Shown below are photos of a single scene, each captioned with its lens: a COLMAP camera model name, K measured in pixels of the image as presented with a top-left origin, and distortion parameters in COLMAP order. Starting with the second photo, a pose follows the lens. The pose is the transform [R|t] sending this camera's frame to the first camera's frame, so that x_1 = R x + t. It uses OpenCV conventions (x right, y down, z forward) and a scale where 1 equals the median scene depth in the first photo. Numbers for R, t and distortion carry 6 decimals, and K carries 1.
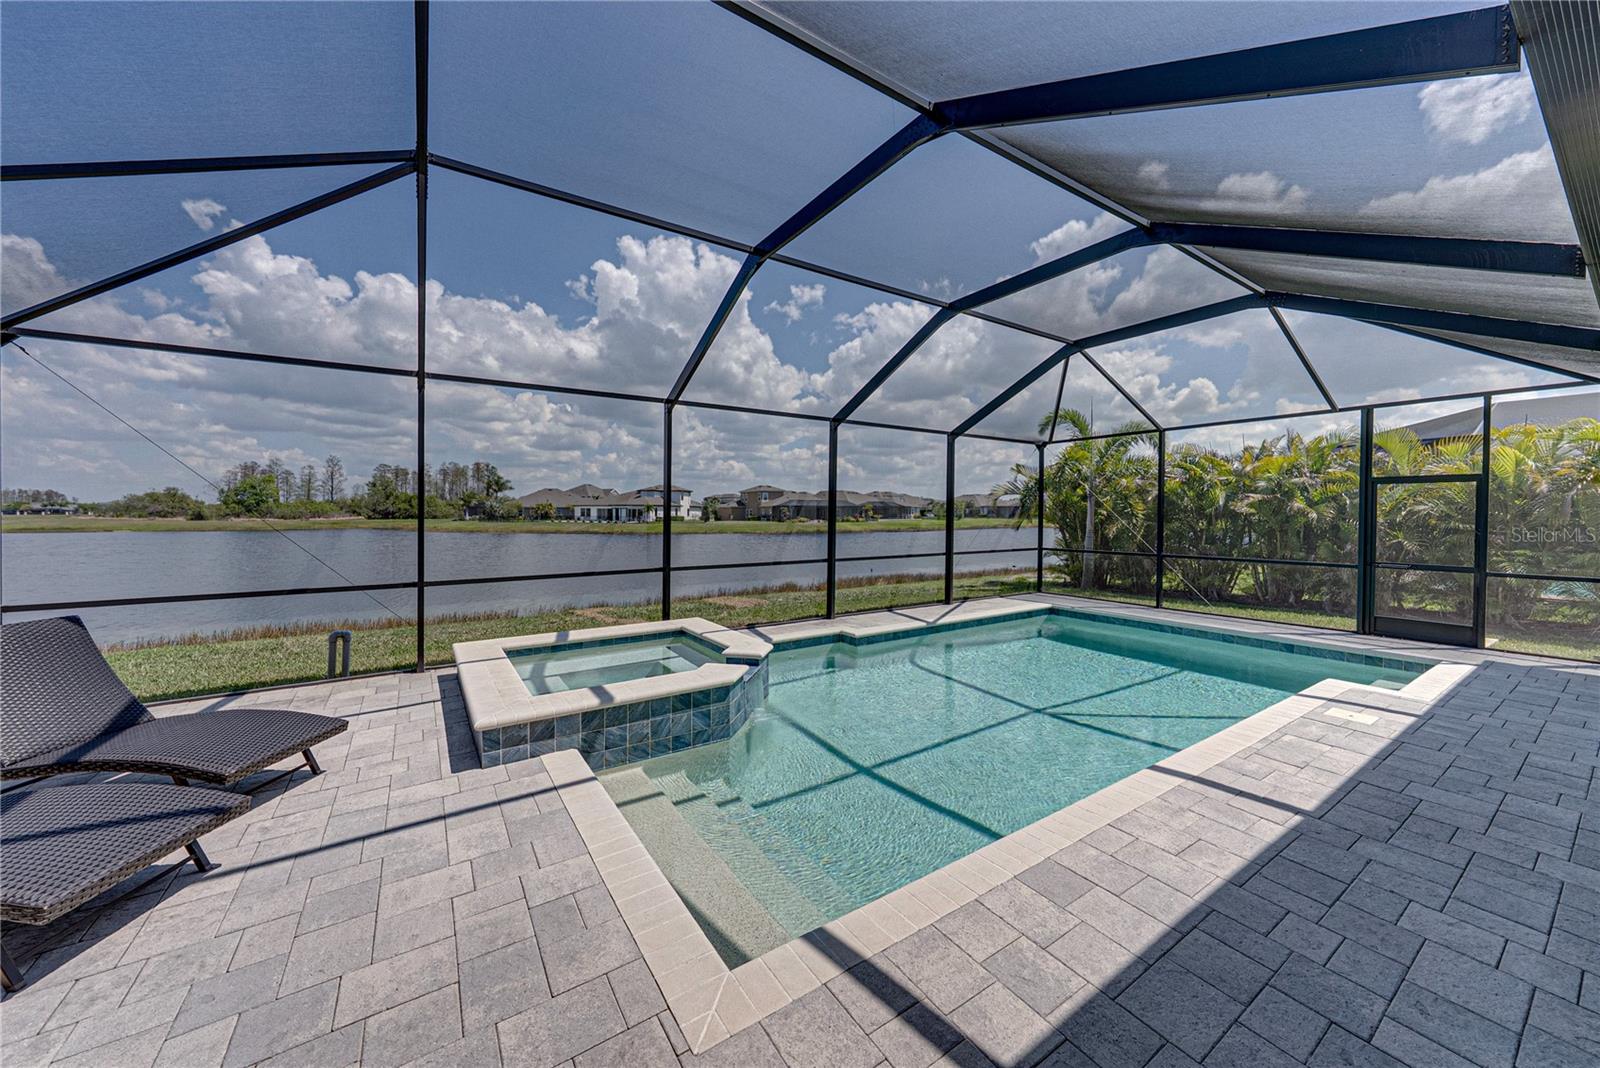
lens RADIAL K [[546.8, 0, 787.2], [0, 546.8, 522.1], [0, 0, 1]] dist [-0.004397, 0.000135]
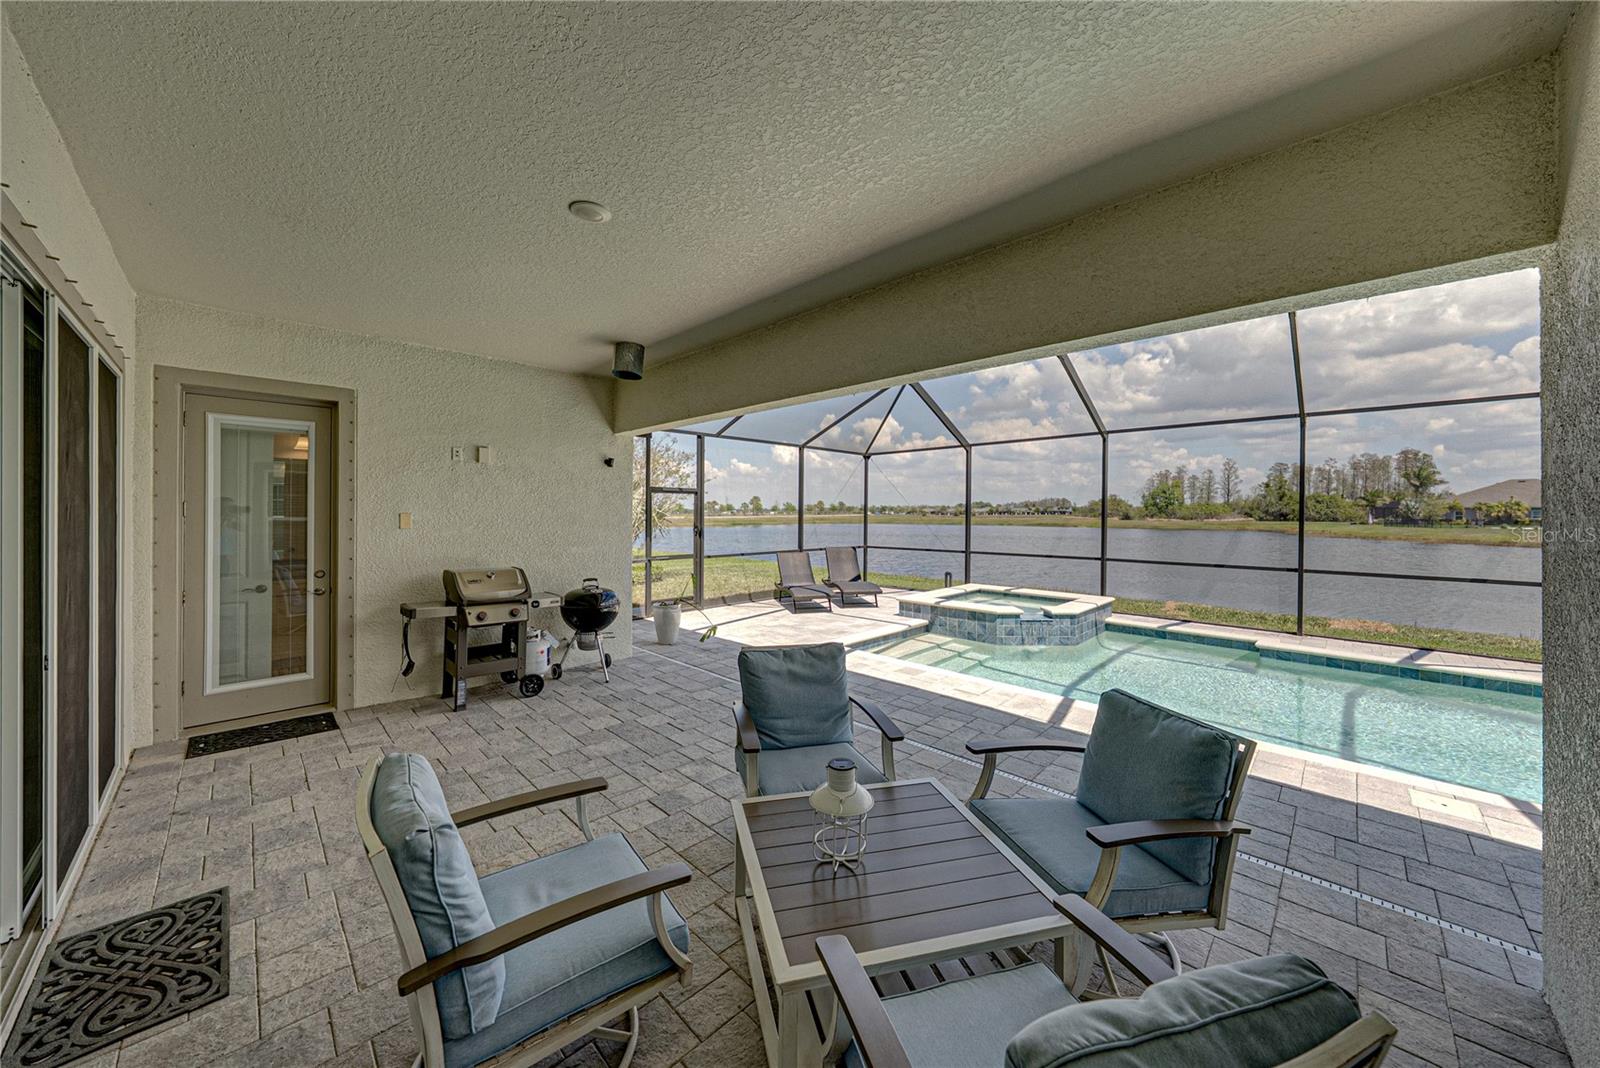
lens RADIAL K [[566.0, 0, 817.0], [0, 566.0, 503.4], [0, 0, 1]] dist [-0.002641, -0.000002]
pose [[0.219338, -0.017236, -0.975497, 0.950160], [-0.018114, 0.999600, -0.021735, -0.005442], [0.975481, 0.022437, 0.218938, 0.014084]]
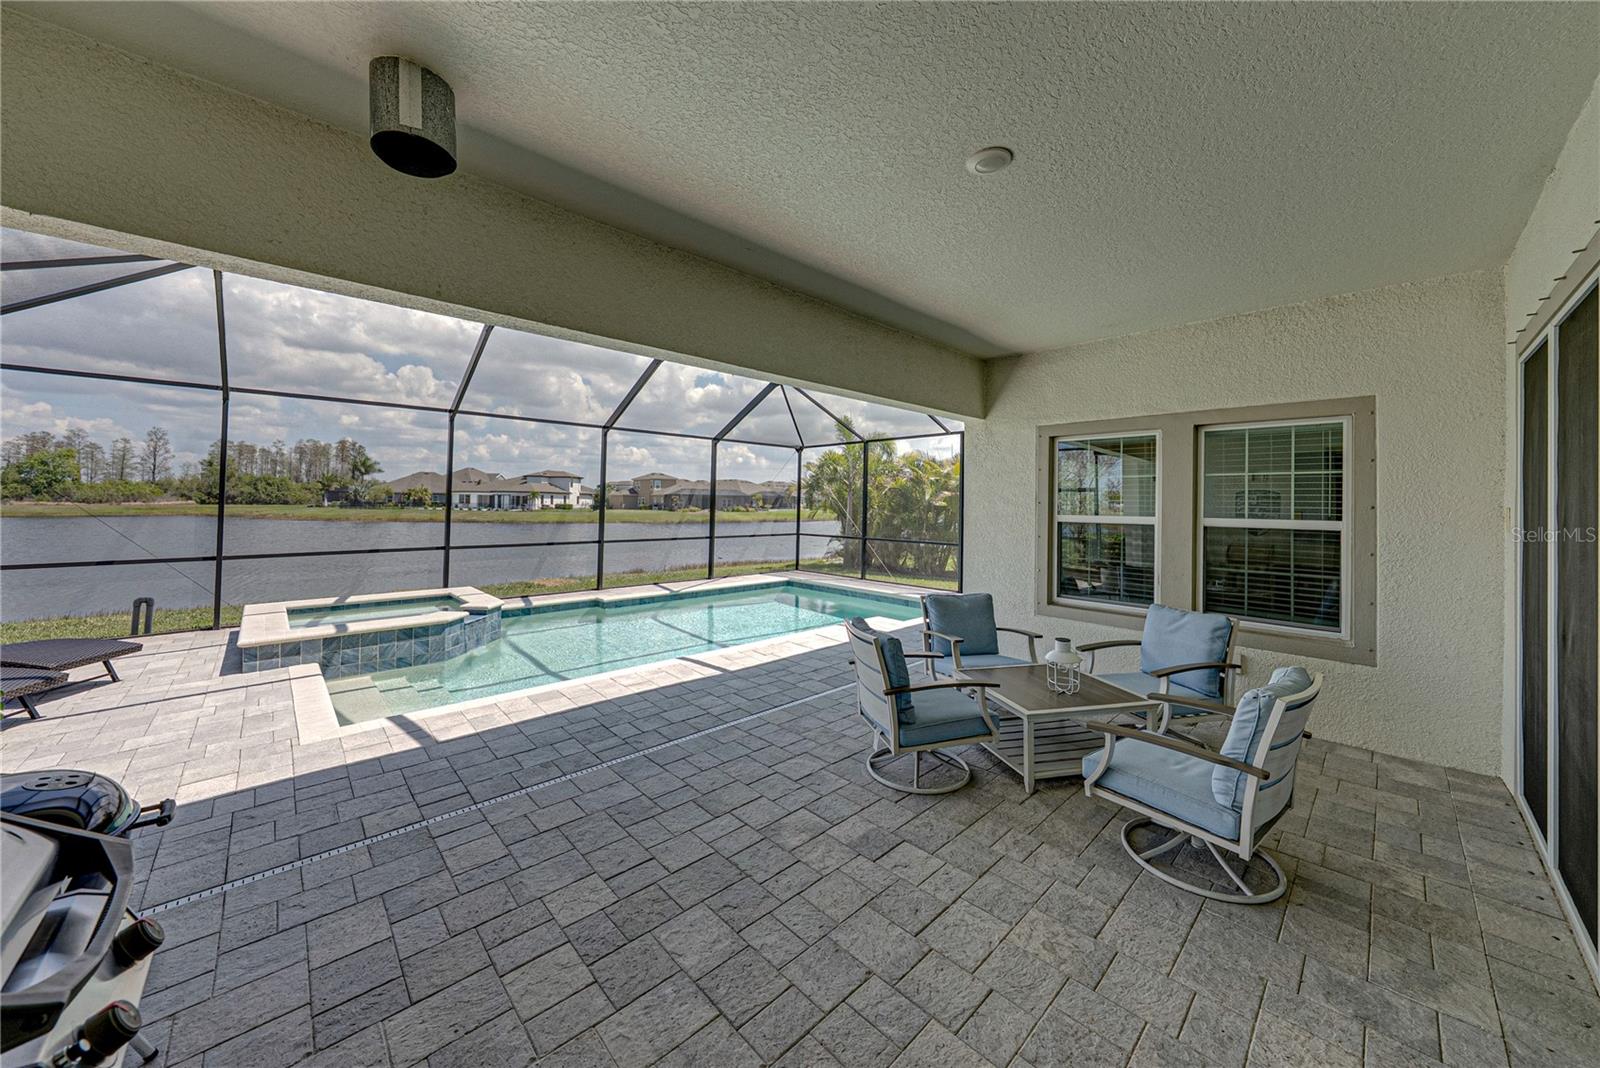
lens RADIAL K [[582.0, 0, 779.0], [0, 582.0, 500.7], [0, 0, 1]] dist [-0.002998, 0.000495]
pose [[0.991888, 0.010576, 0.126678, 0.347687], [-0.008188, 0.999779, -0.019350, -0.000715], [-0.126854, 0.018156, 0.991755, -0.387156]]
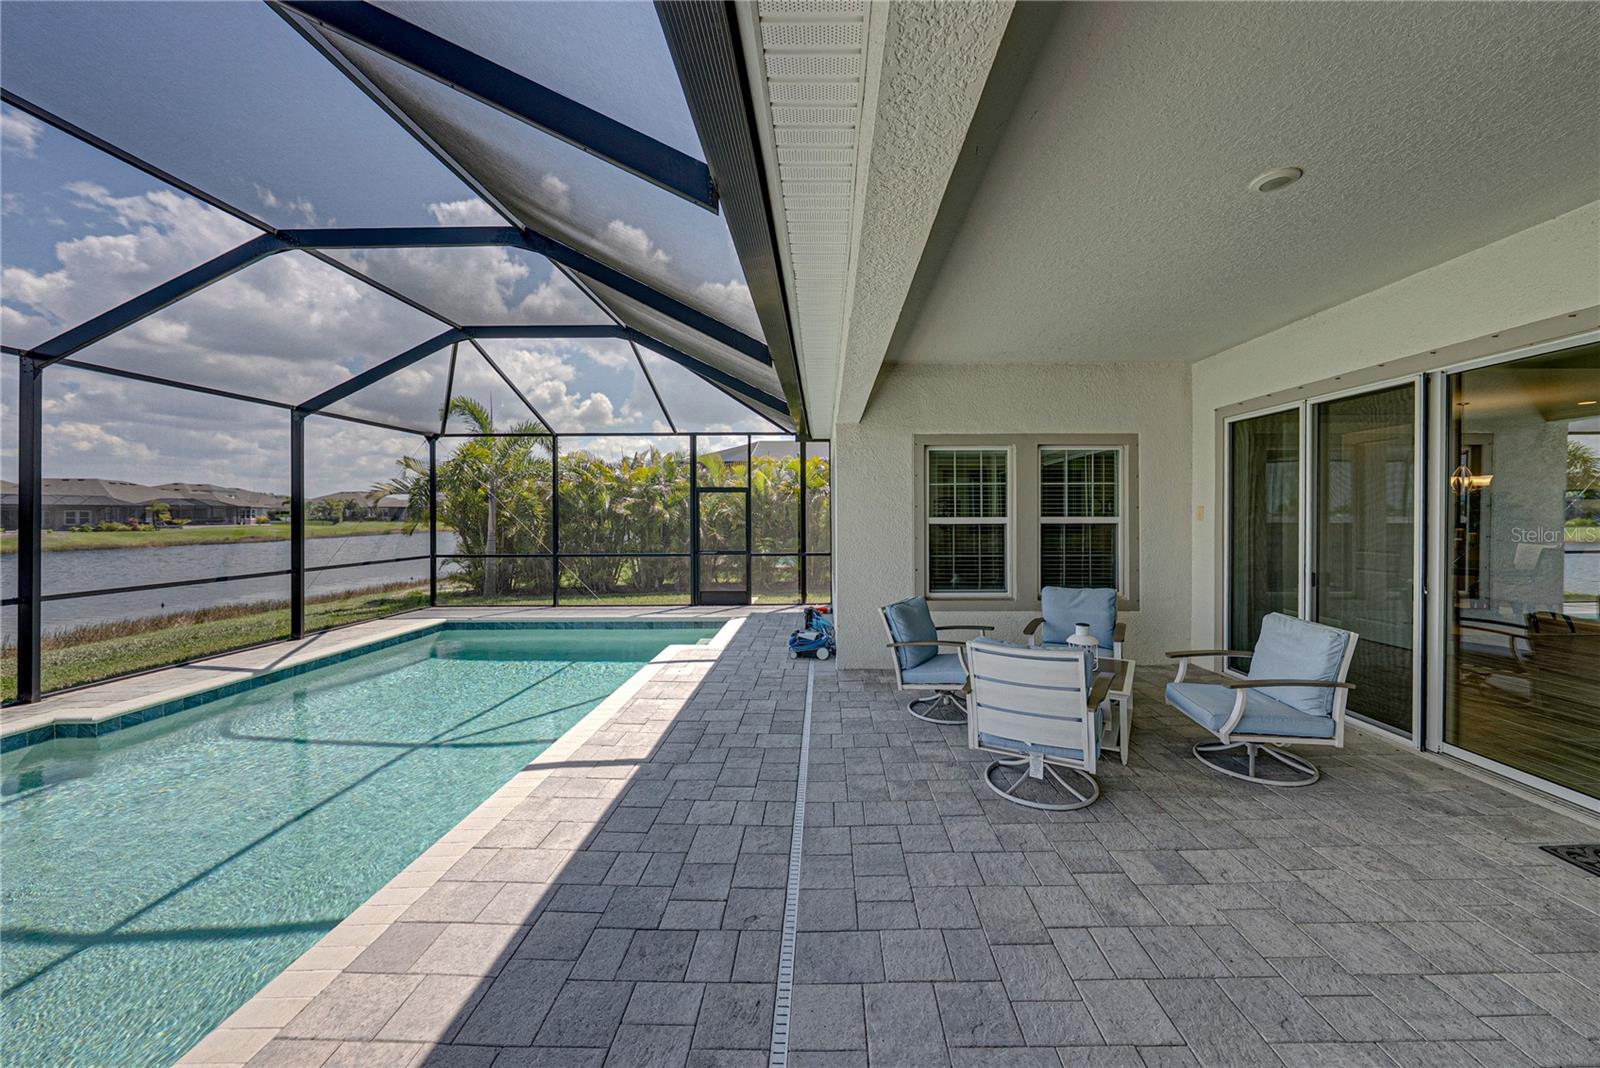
lens RADIAL K [[582.0, 0, 806.2], [0, 582.0, 521.0], [0, 0, 1]] dist [-0.002998, 0.000495]
pose [[0.557619, -0.012666, 0.830001, 0.034974], [0.017352, 0.999843, 0.003600, -0.000712], [-0.829916, 0.012395, 0.557751, -0.017066]]
